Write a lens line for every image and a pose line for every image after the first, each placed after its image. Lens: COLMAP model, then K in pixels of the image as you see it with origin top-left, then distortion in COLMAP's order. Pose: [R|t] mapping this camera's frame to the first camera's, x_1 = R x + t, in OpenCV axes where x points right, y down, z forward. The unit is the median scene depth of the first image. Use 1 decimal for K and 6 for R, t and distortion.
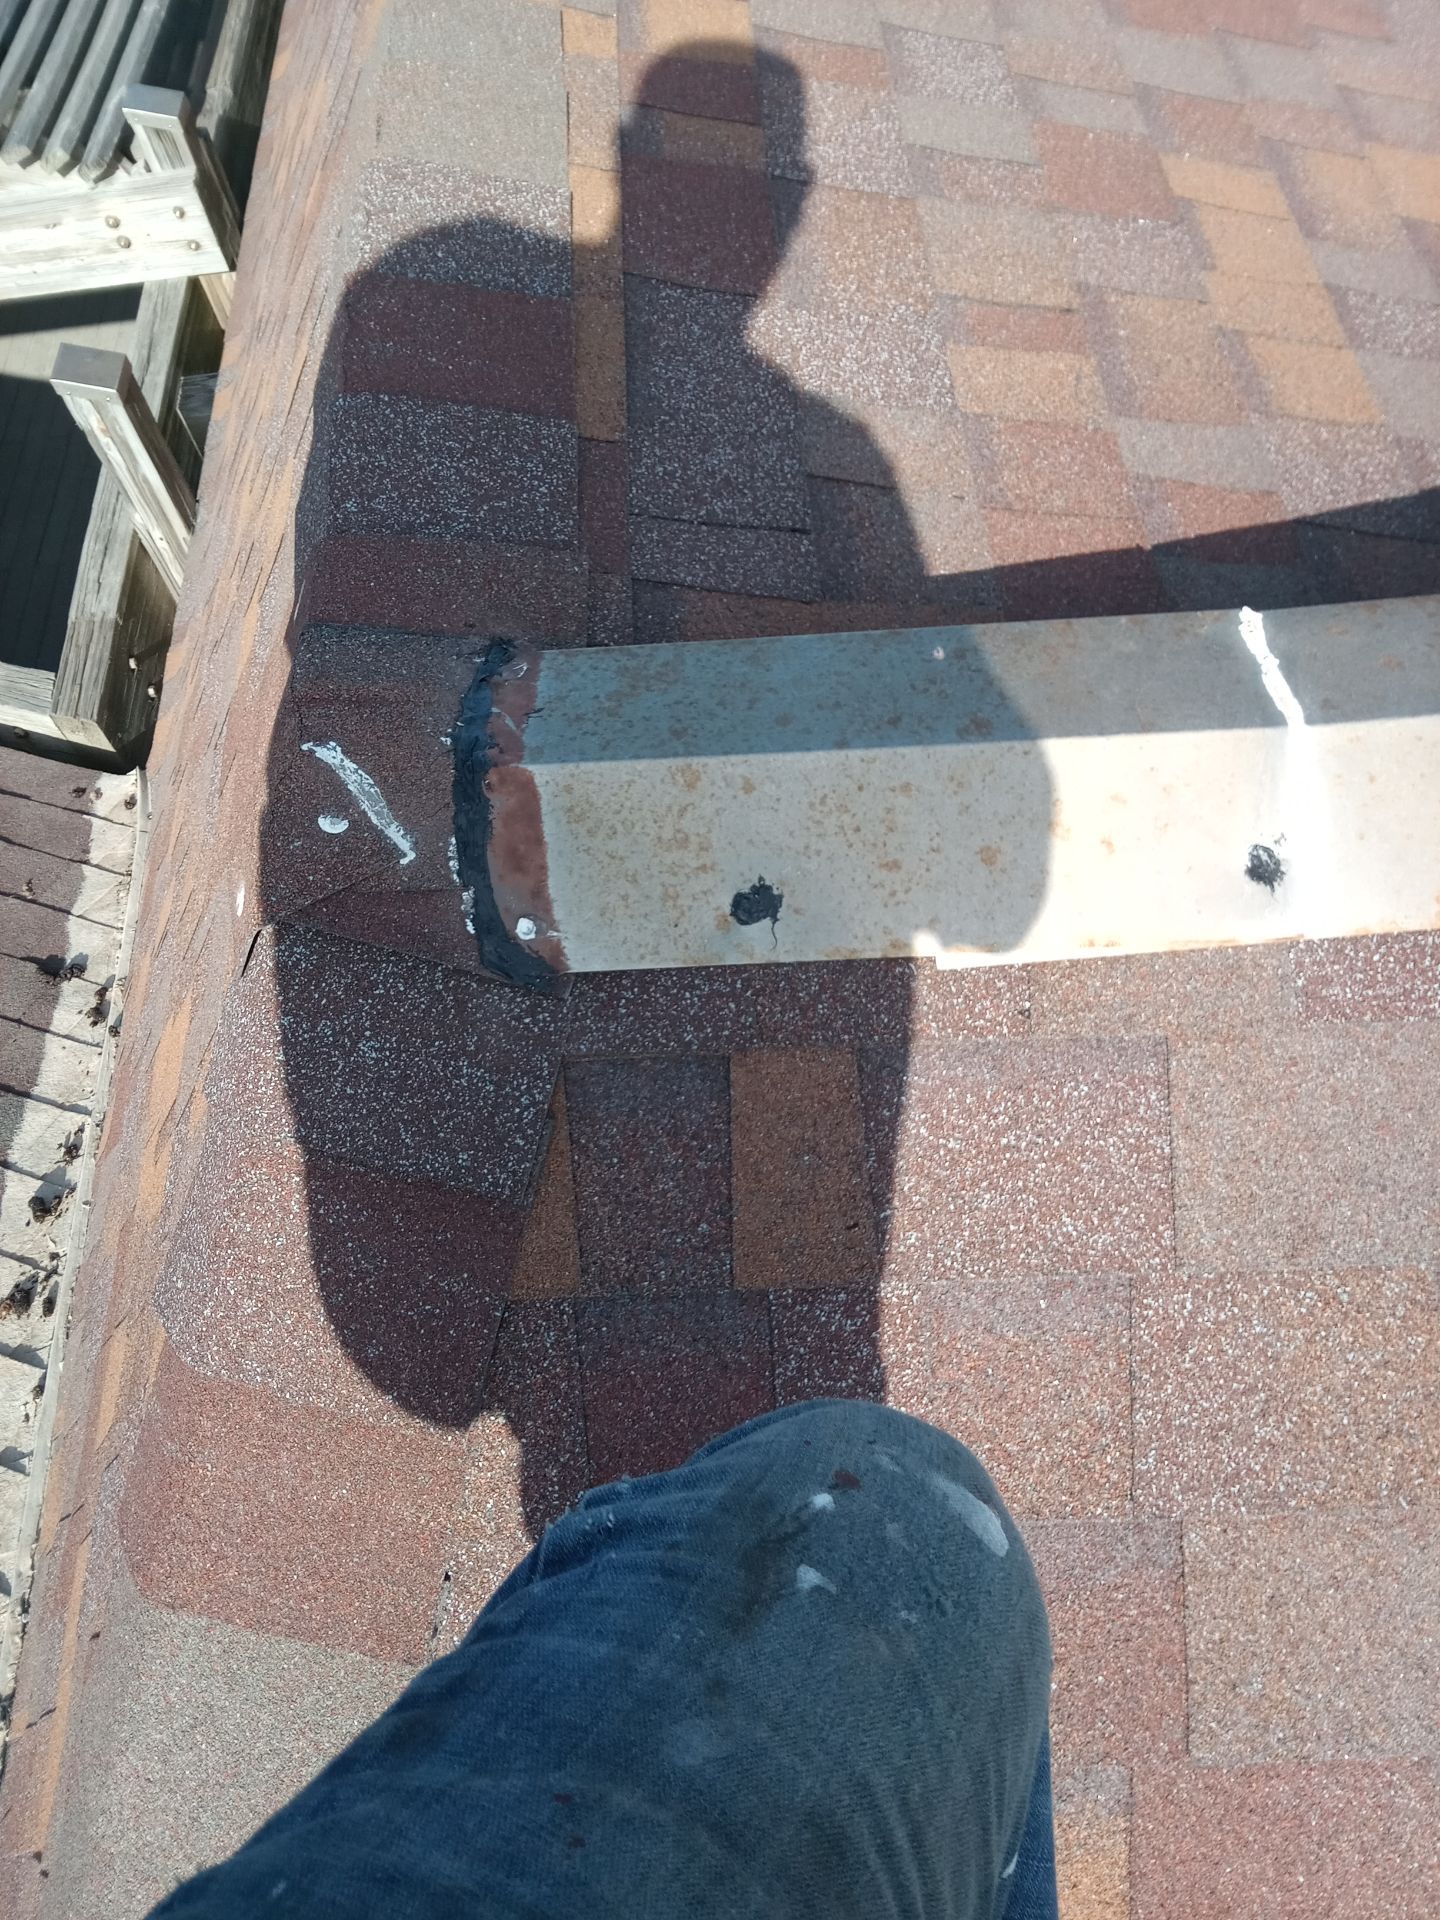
lens RADIAL K [[1537.7, 0, 720.0], [0, 1537.7, 960.0], [0, 0, 1]] dist [-0.001934, -0.002262]
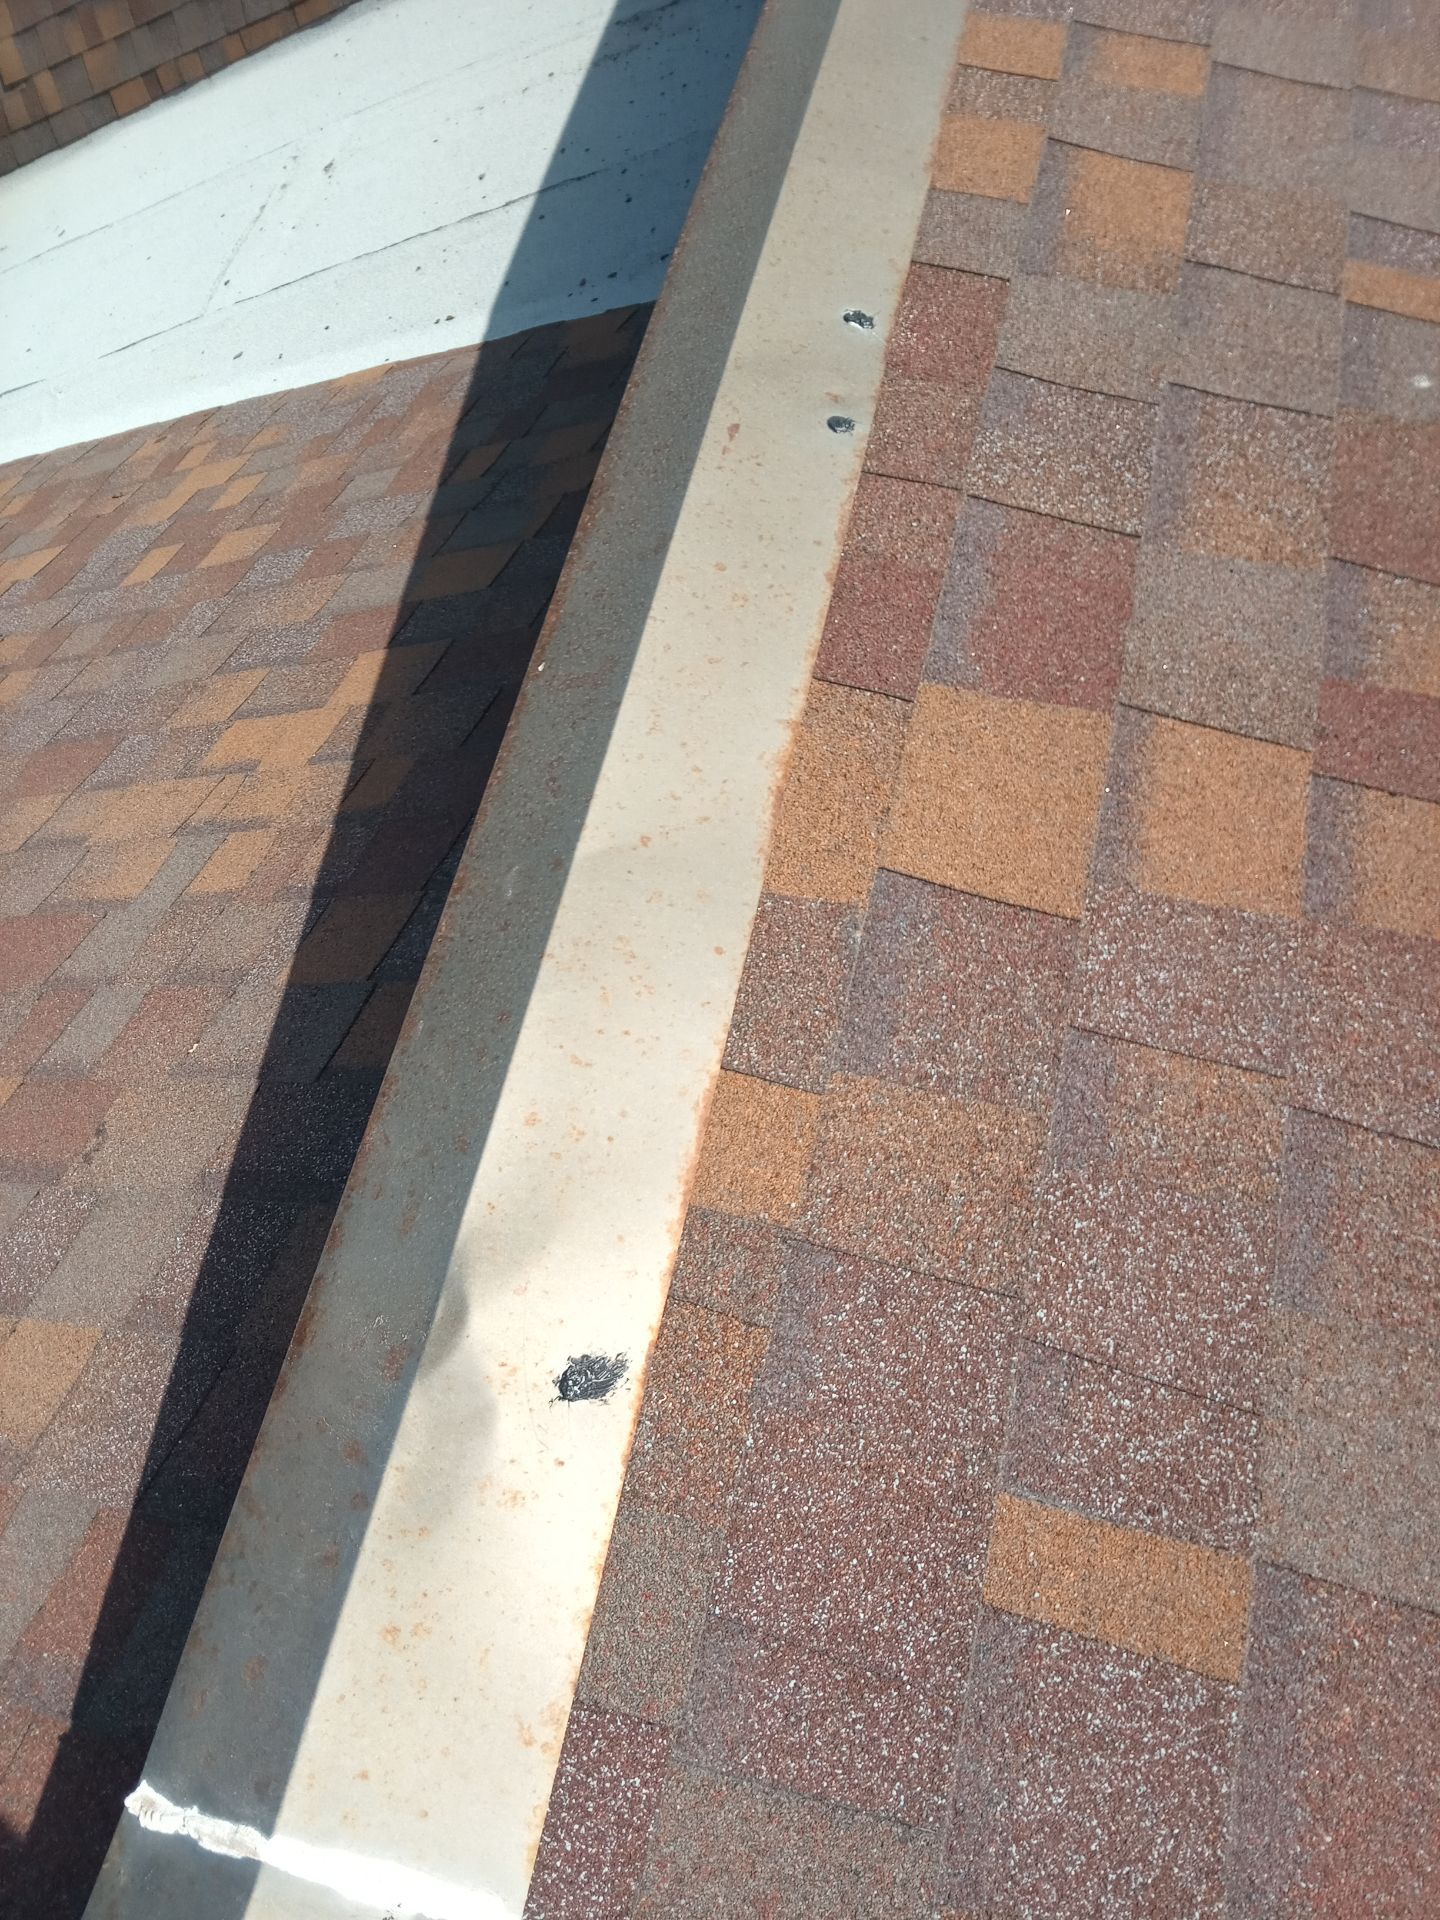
lens RADIAL K [[1537.7, 0, 720.0], [0, 1537.7, 960.0], [0, 0, 1]] dist [-0.001934, -0.002262]
pose [[0.286748, -0.820861, 0.493925, 0.397156], [0.950239, 0.309224, -0.037757, -0.036881], [-0.121740, 0.480174, 0.868684, 0.039628]]
